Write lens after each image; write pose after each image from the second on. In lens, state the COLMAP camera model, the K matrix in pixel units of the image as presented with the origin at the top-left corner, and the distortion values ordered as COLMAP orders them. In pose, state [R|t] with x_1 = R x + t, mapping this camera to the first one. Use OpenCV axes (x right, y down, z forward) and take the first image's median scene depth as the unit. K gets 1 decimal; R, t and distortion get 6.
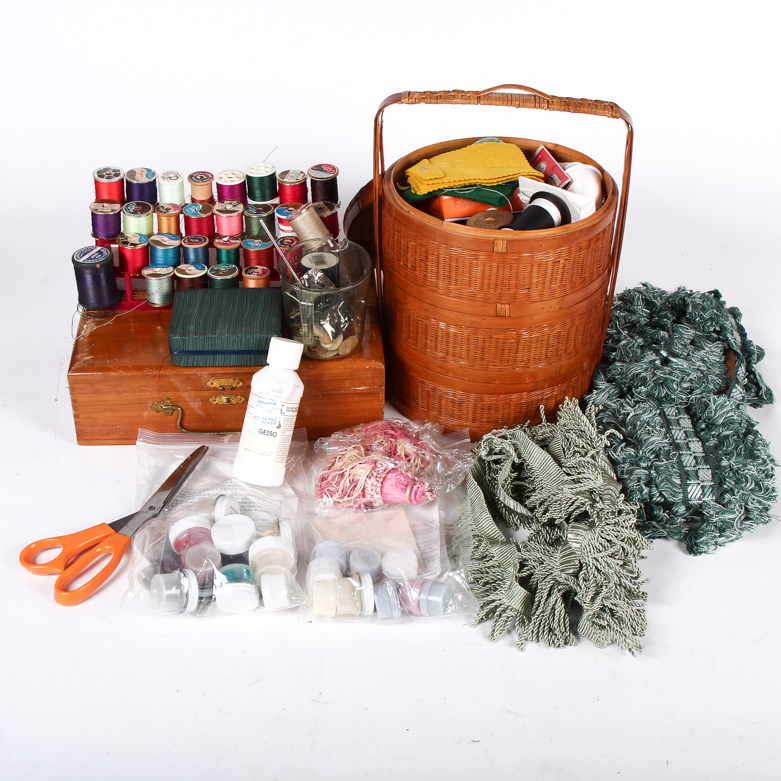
lens RADIAL K [[1337.9, 0, 390.5], [0, 1337.9, 390.5], [0, 0, 1]] dist [-0.069336, -0.027607]
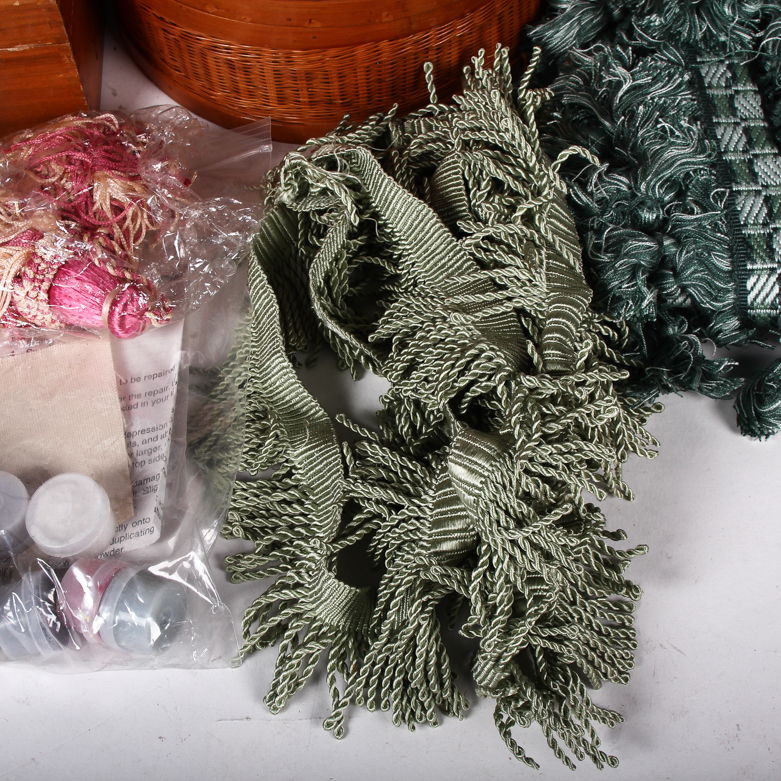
lens RADIAL K [[1337.9, 0, 390.5], [0, 1337.9, 390.5], [0, 0, 1]] dist [-0.069336, -0.027607]
pose [[0.999085, -0.032094, -0.028267, 0.116516], [0.040564, 0.920532, 0.388555, -0.065994], [0.013550, -0.389346, 0.920992, 0.577613]]
